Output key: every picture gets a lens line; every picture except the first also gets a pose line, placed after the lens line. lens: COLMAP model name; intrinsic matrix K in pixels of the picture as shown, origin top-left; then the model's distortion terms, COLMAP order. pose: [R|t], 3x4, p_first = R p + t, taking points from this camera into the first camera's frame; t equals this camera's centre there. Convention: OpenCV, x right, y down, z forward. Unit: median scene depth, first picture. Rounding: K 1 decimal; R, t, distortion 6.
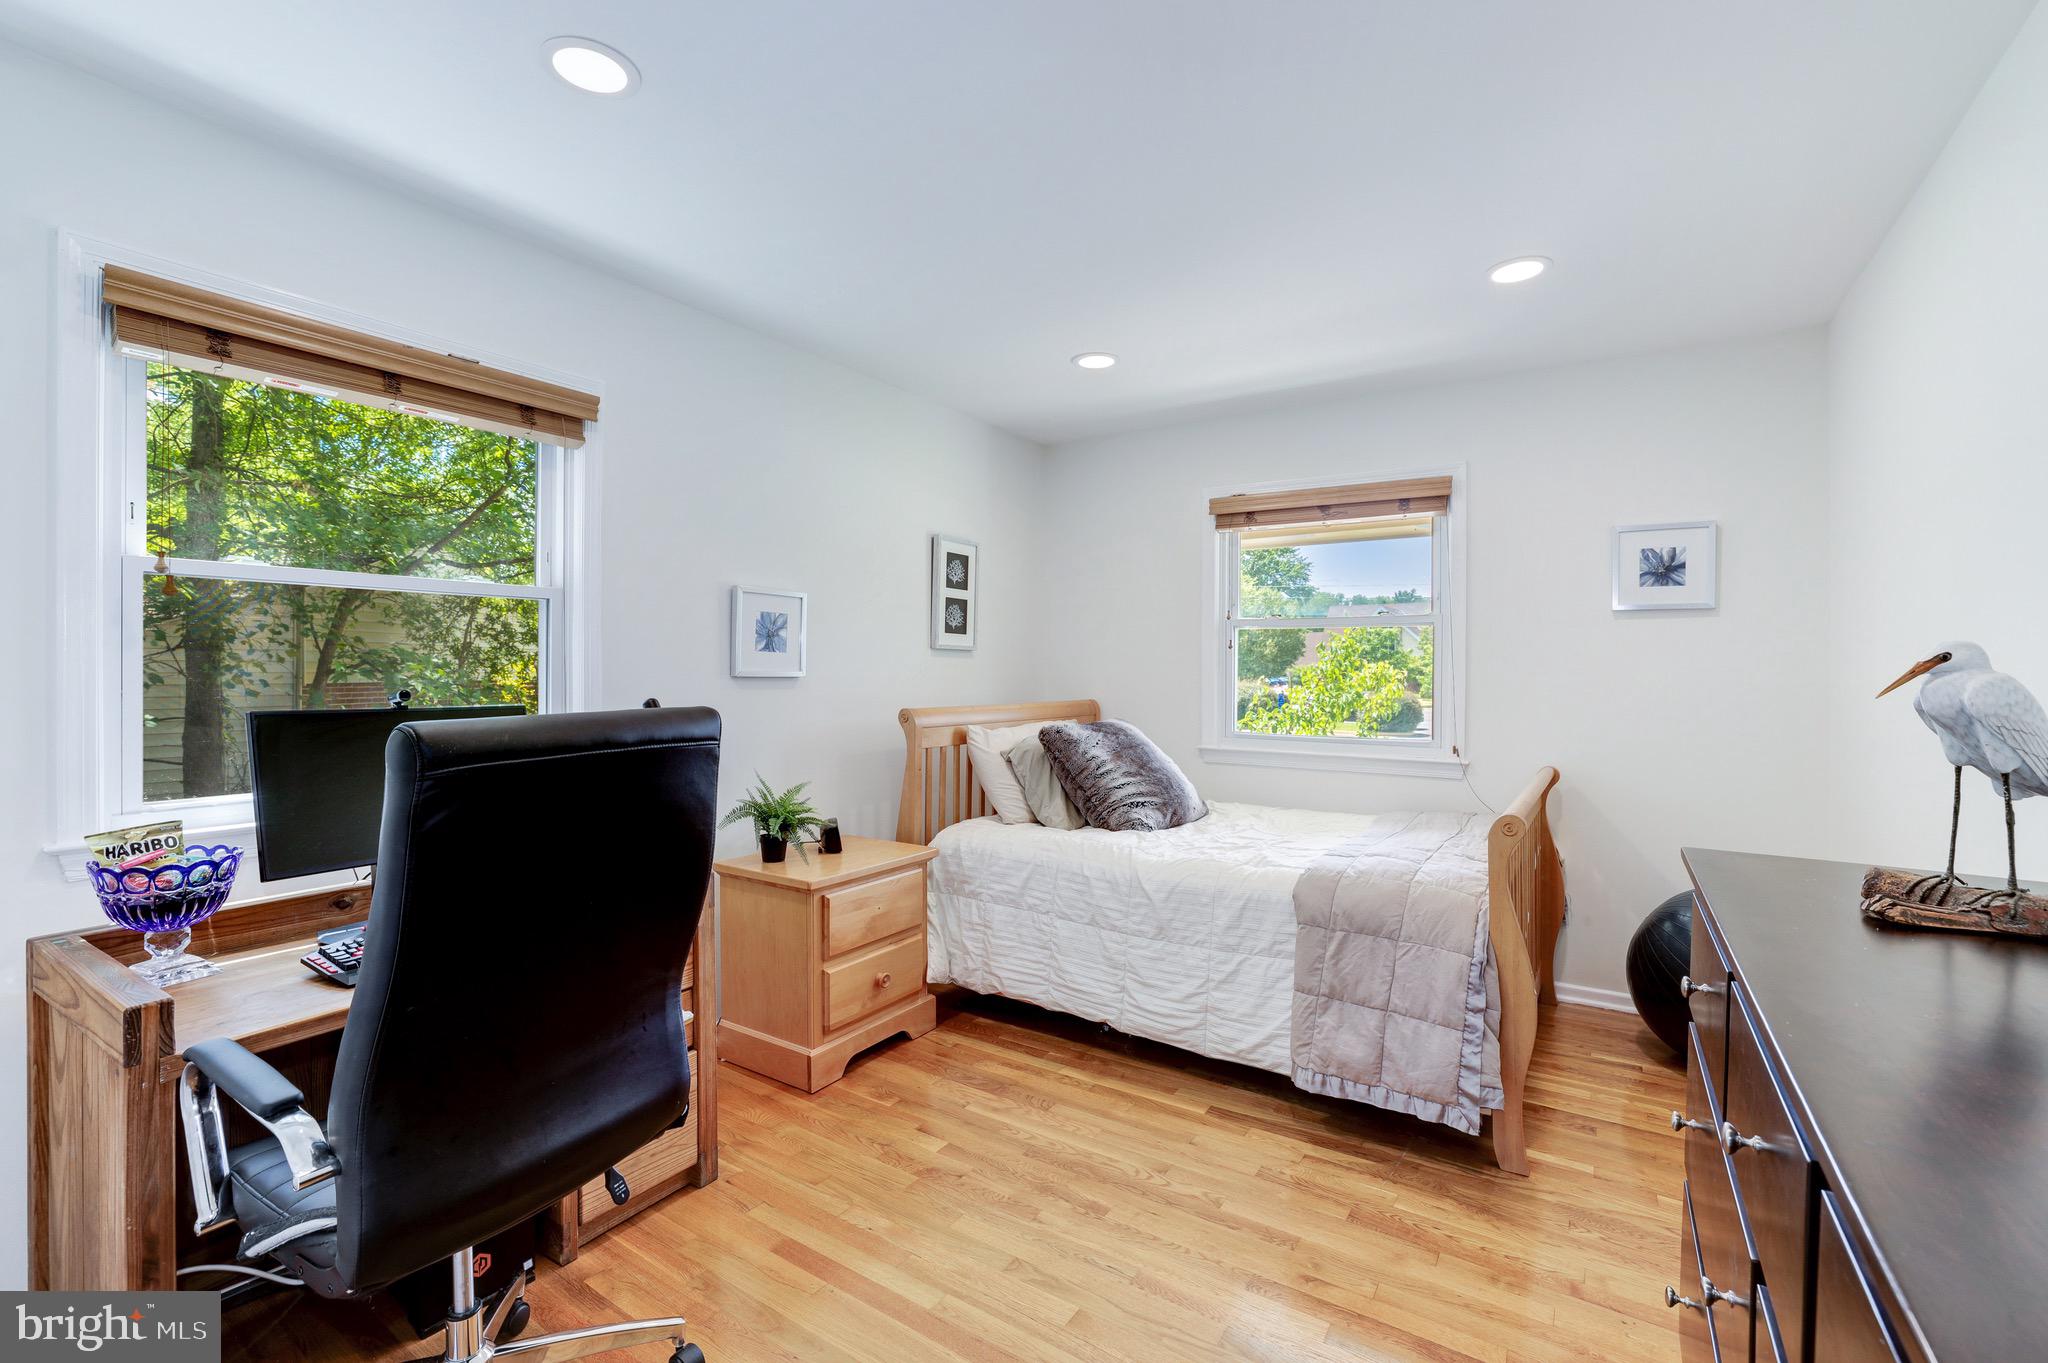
lens RADIAL K [[872.7, 0, 1018.7], [0, 872.7, 673.5], [0, 0, 1]] dist [-0.000115, -0.000012]
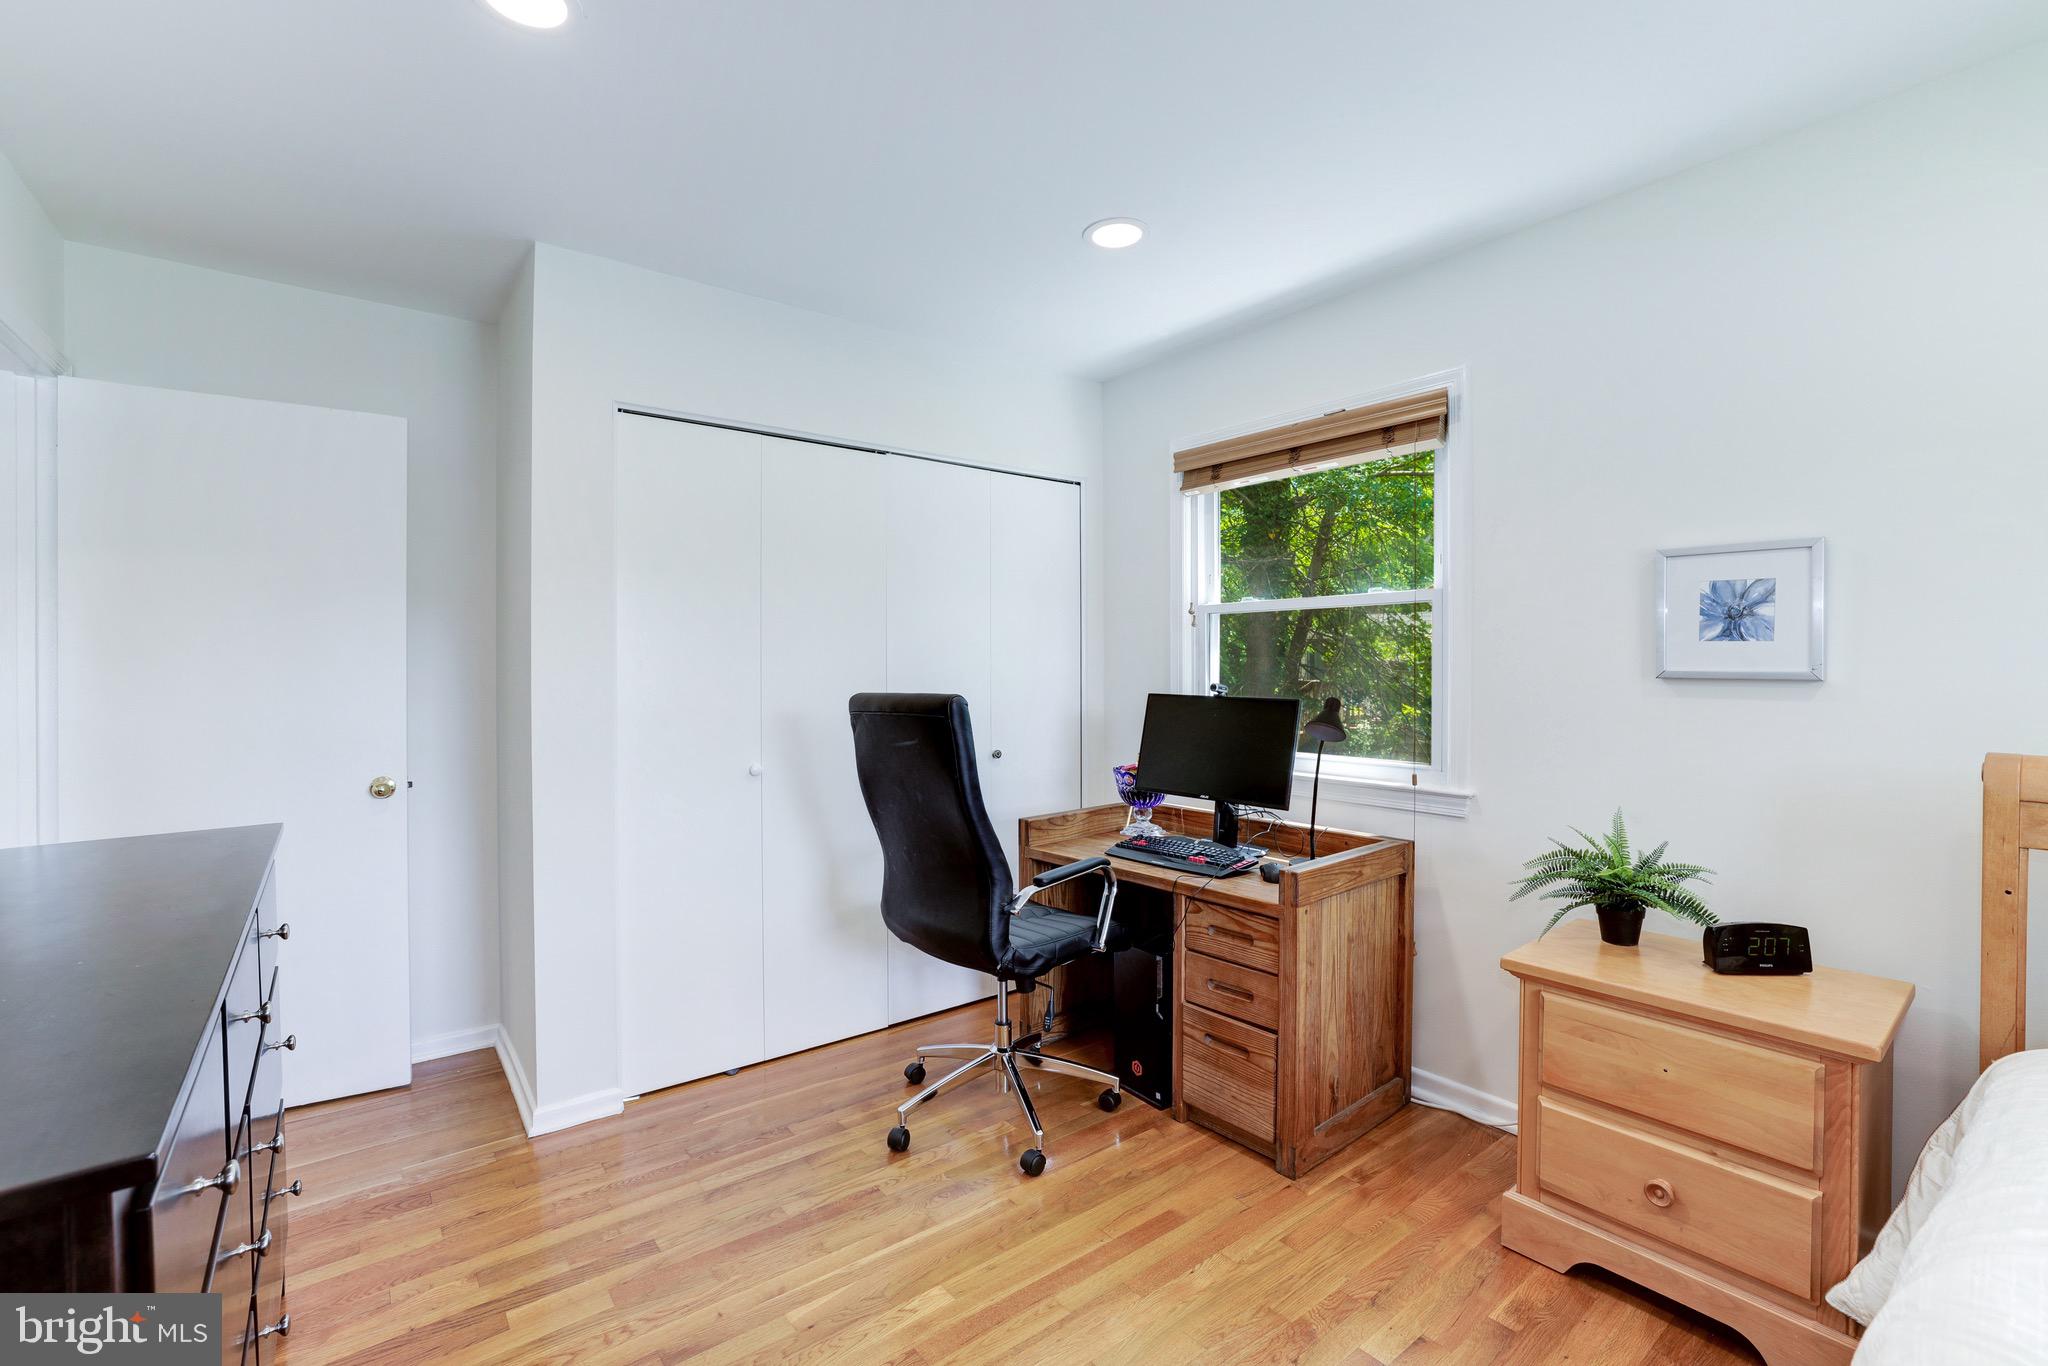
lens RADIAL K [[872.7, 0, 1018.8], [0, 872.7, 669.8], [0, 0, 1]] dist [-0.000115, -0.000012]
pose [[-0.276680, 0.001353, -0.960961, 0.608413], [-0.005983, 0.999977, 0.003131, -0.003197], [0.960943, 0.006616, -0.276666, 0.850066]]
